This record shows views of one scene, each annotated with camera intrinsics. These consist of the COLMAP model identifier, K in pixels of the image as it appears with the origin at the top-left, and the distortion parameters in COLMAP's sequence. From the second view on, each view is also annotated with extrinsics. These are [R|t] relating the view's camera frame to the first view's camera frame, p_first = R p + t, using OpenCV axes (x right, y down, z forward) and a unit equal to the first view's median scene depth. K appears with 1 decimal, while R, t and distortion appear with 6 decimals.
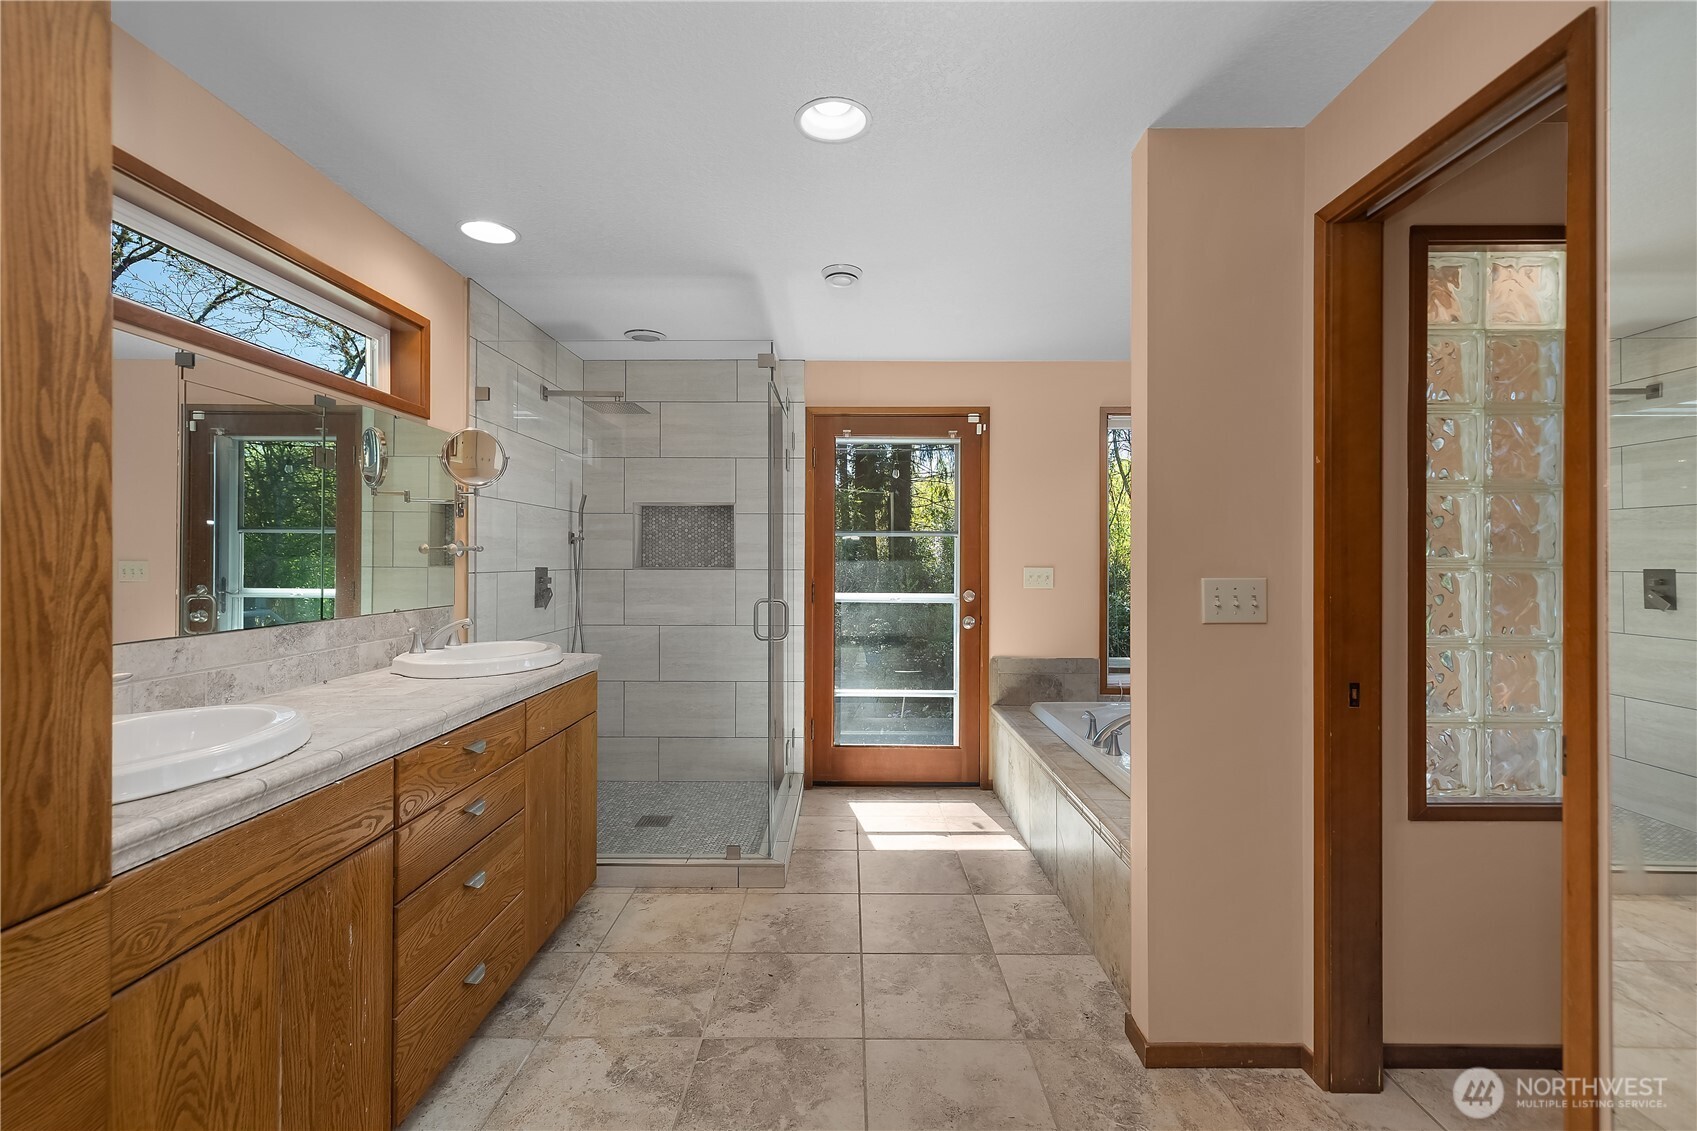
lens RADIAL K [[718.2, 0, 847.1], [0, 718.2, 560.5], [0, 0, 1]] dist [0.002002, 0.000961]
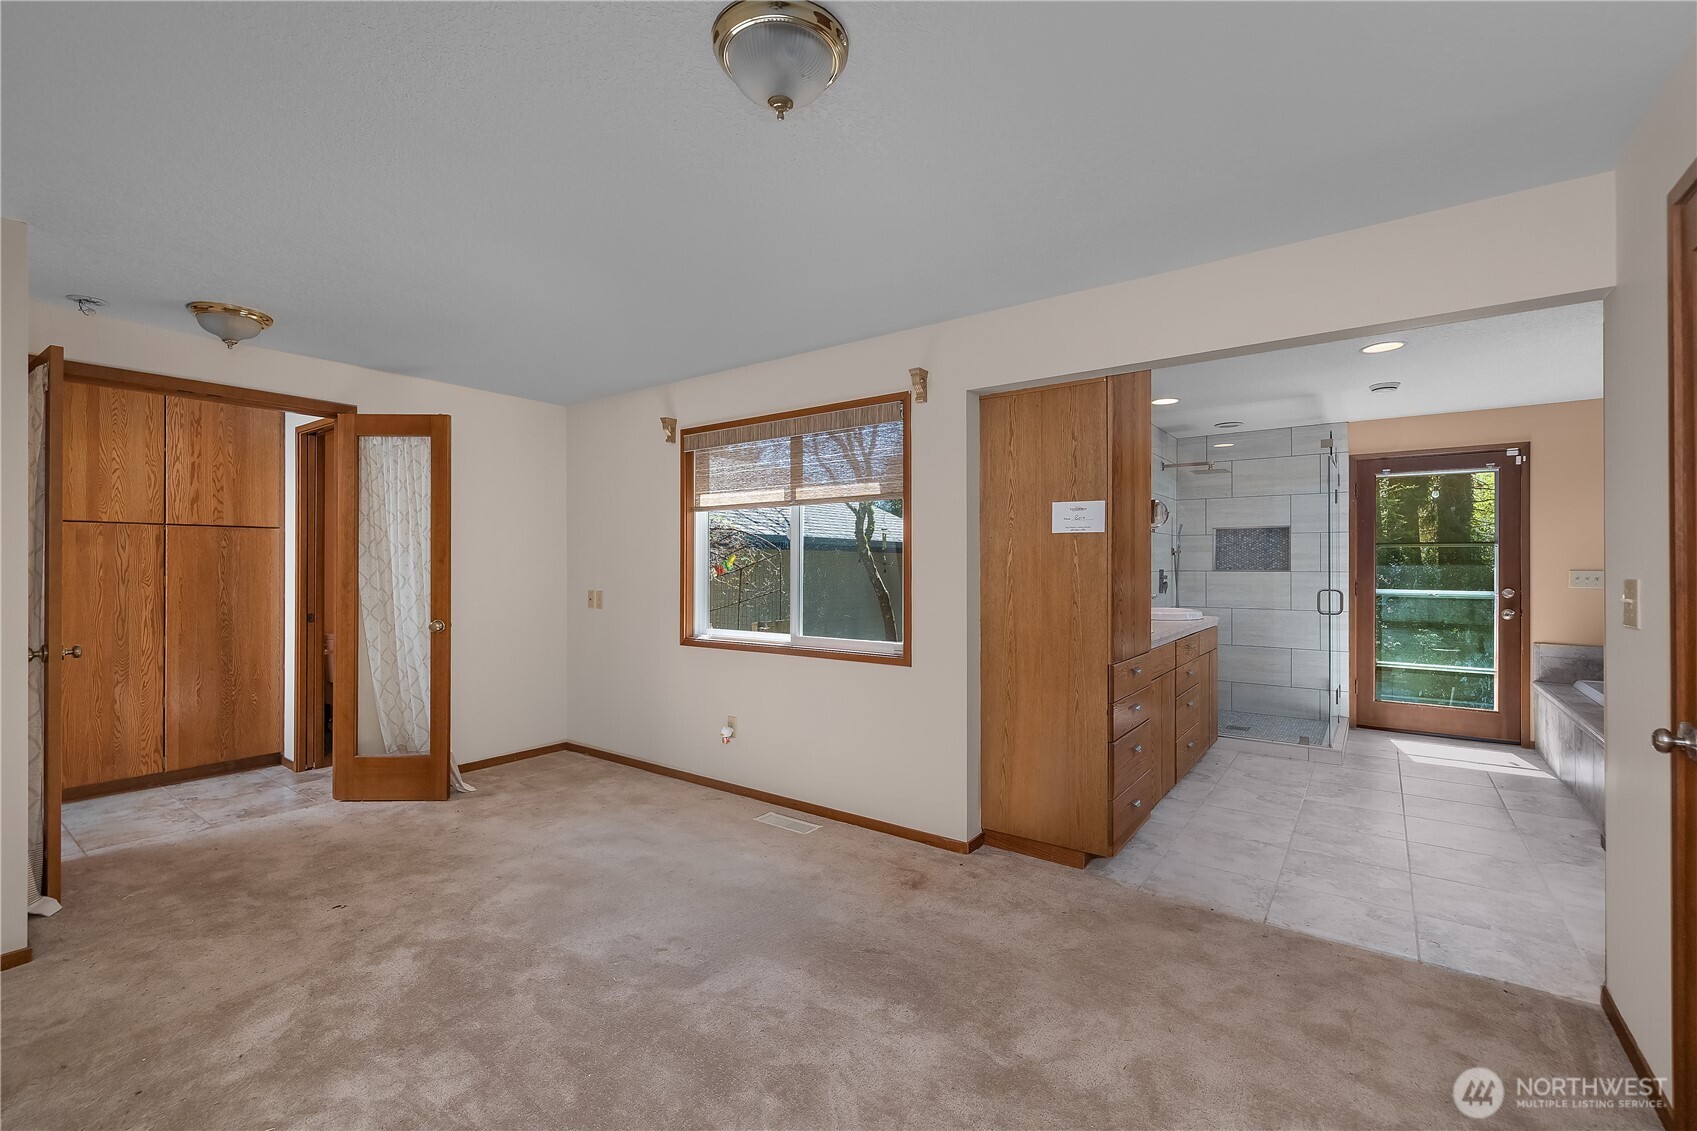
lens RADIAL K [[718.2, 0, 846.8], [0, 718.2, 561.0], [0, 0, 1]] dist [0.002002, 0.000961]
pose [[0.805739, -0.004492, -0.592253, -0.017394], [0.001558, 0.999984, -0.005464, -0.001893], [0.592268, 0.003480, 0.805733, -0.707608]]
